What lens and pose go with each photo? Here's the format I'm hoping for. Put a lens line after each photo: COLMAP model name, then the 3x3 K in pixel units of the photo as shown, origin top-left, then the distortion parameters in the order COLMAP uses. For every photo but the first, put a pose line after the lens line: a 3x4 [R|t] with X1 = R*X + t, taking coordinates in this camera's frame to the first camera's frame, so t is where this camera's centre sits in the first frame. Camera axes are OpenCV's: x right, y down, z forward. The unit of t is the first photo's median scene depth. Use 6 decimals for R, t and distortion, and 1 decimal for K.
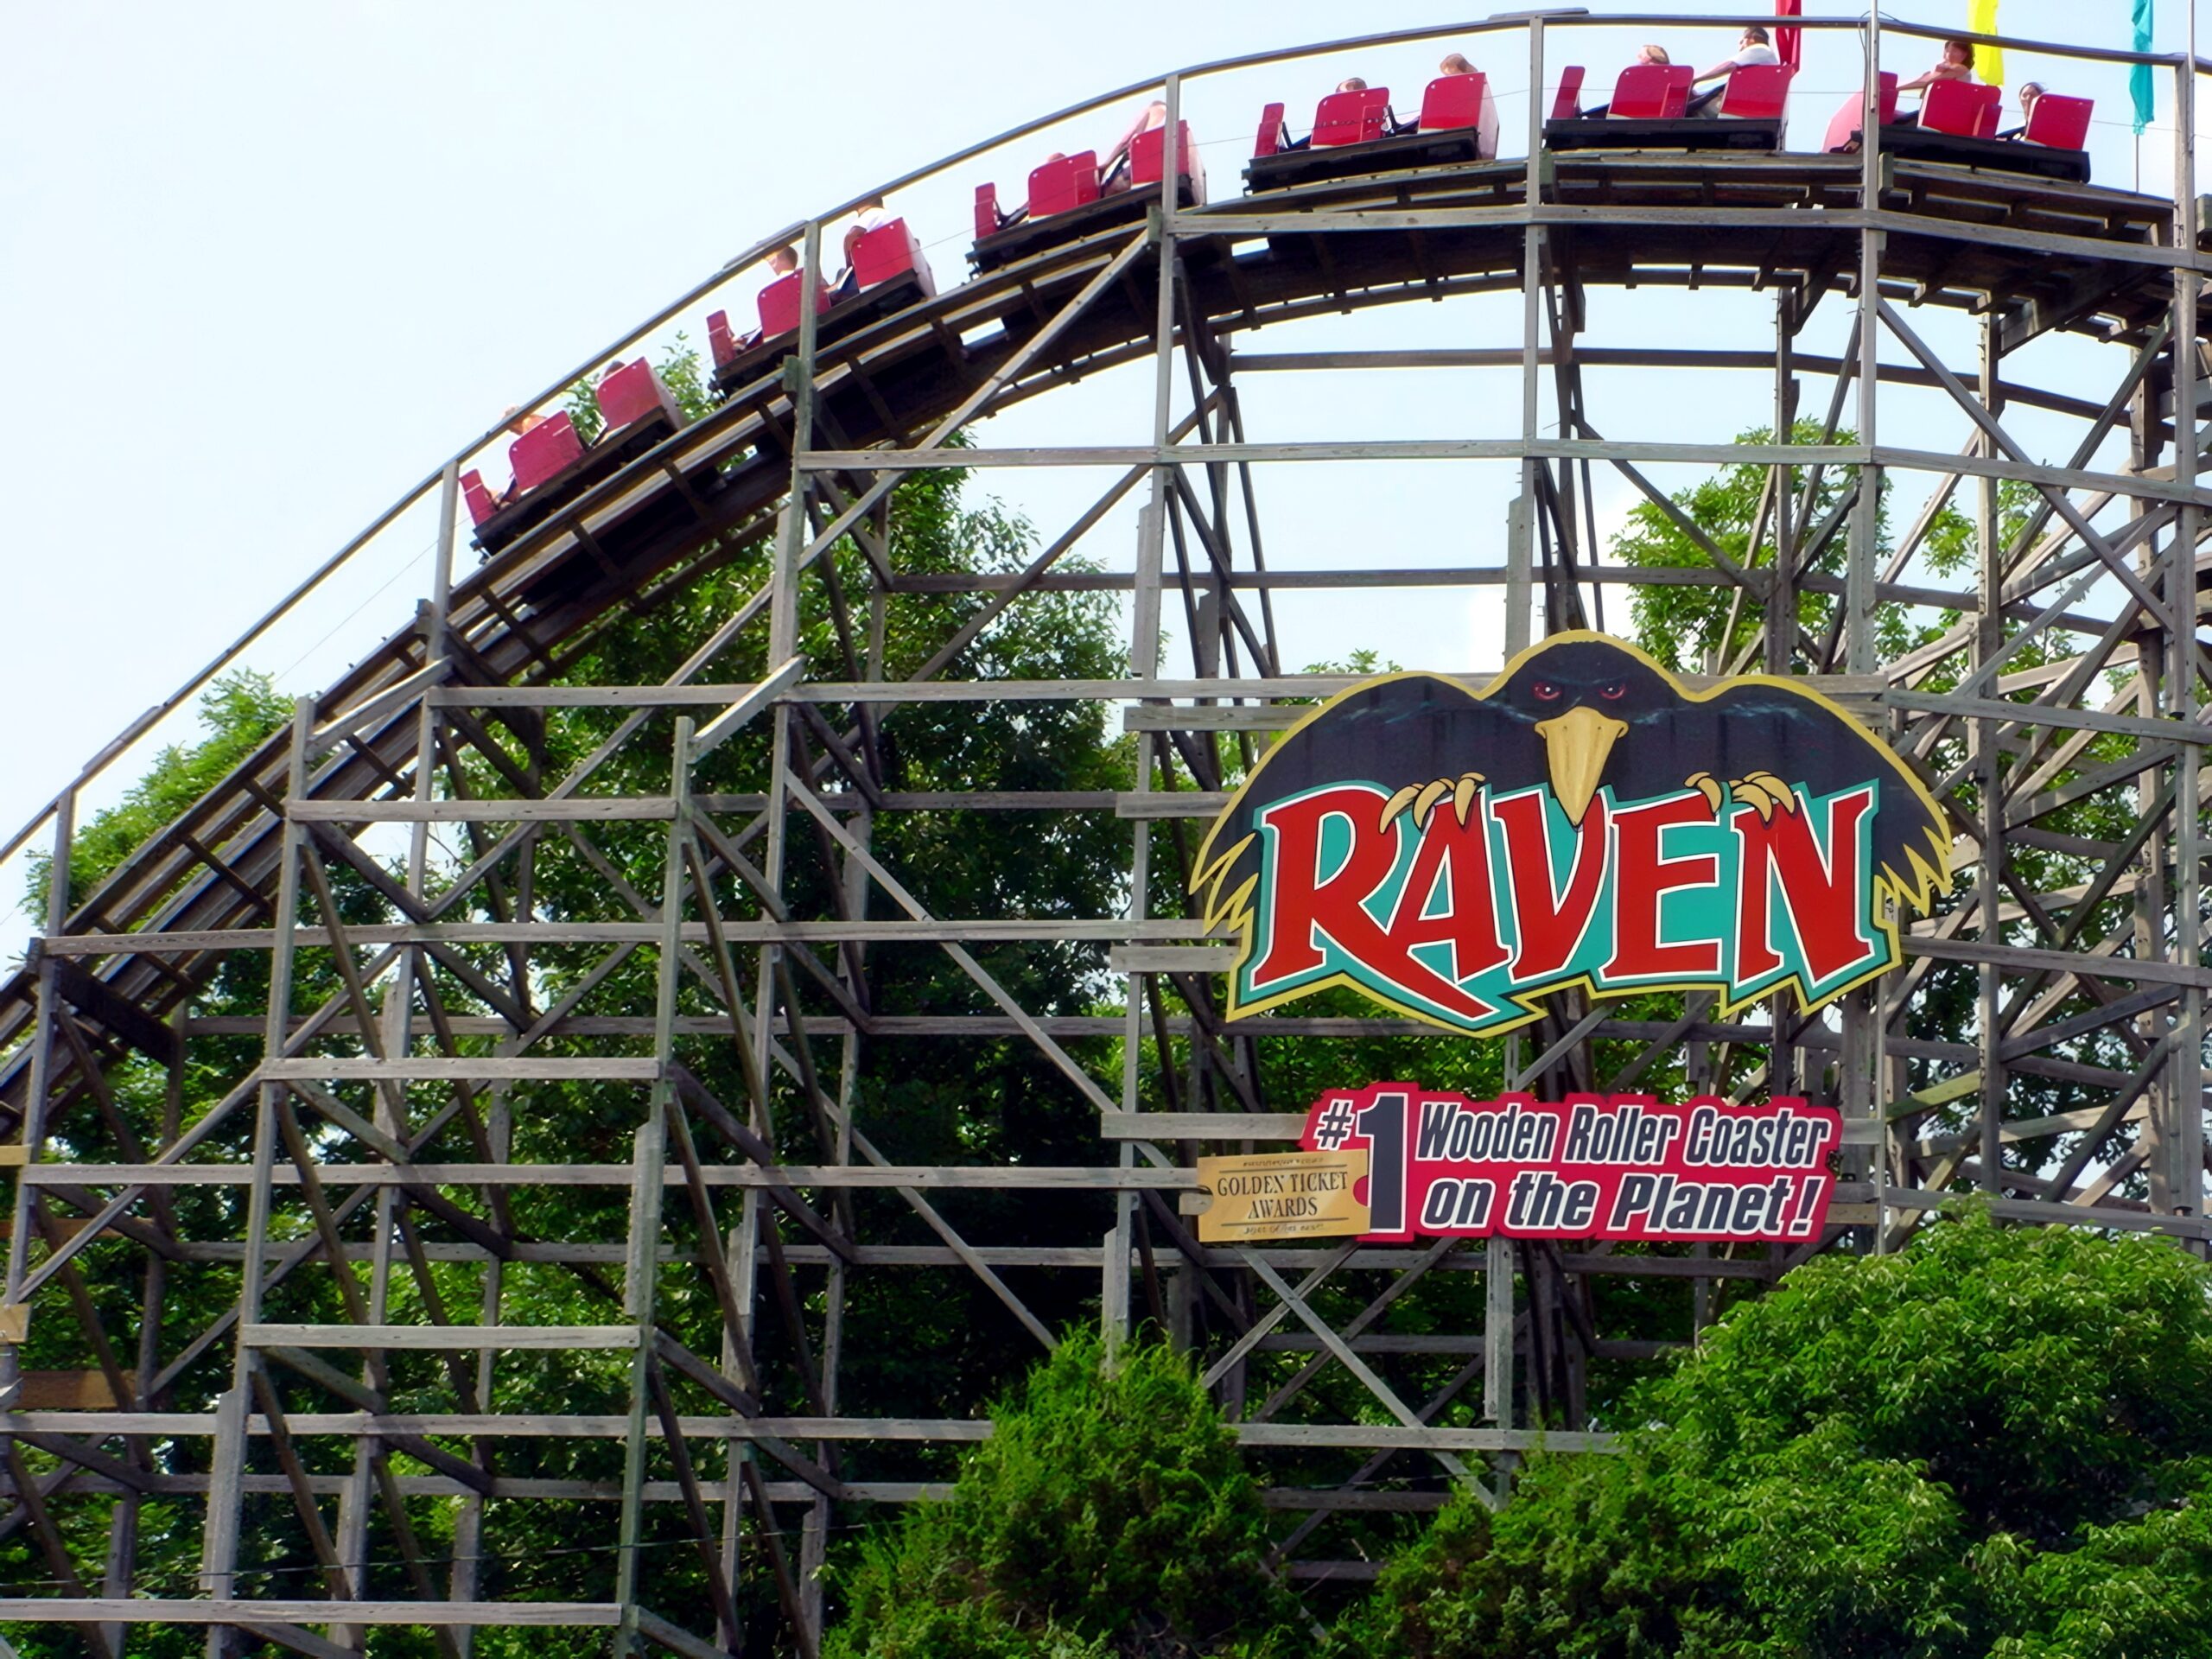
lens RADIAL K [[4978.5, 0, 1030.6], [0, 4978.5, 829.0], [0, 0, 1]] dist [0.061339, 1.261253]
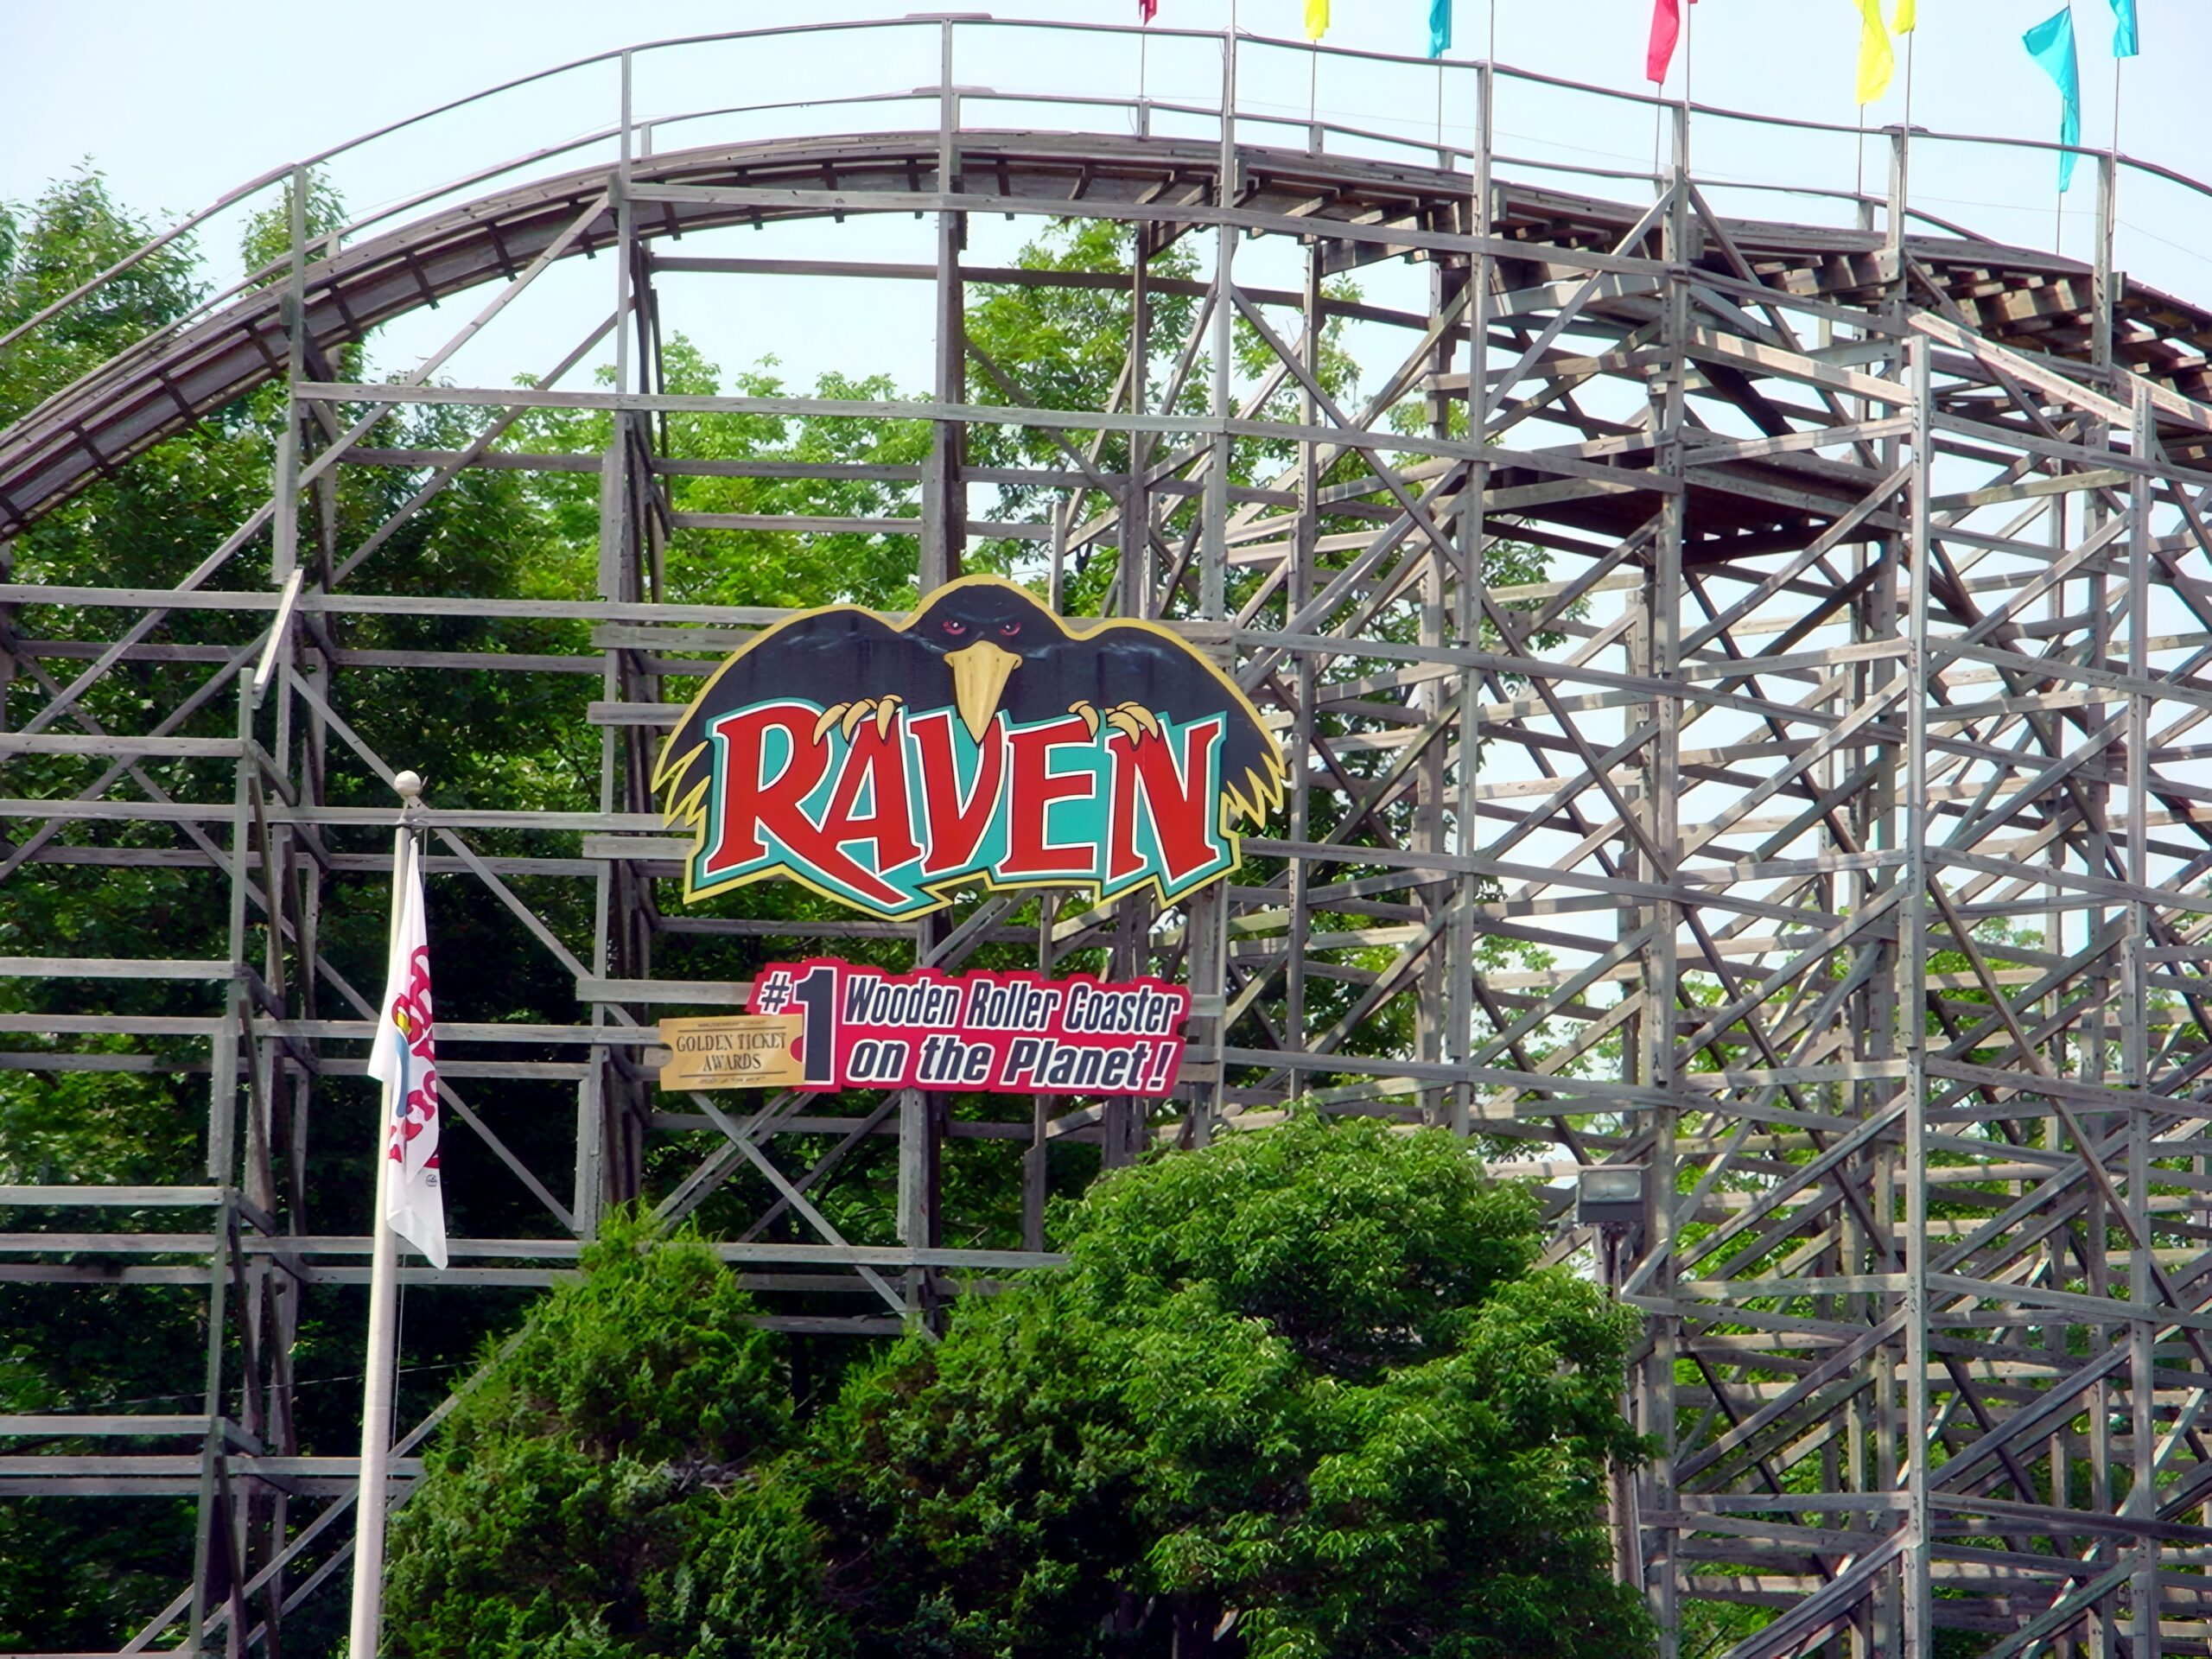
lens RADIAL K [[6689.9, 0, 1046.8], [0, 6689.9, 829.2], [0, 0, 1]] dist [0.480475, 1.557574]
pose [[0.984513, 0.005210, 0.175237, -0.159123], [-0.027269, 0.991943, 0.123714, -0.183025], [-0.173180, -0.126576, 0.976723, -0.588719]]
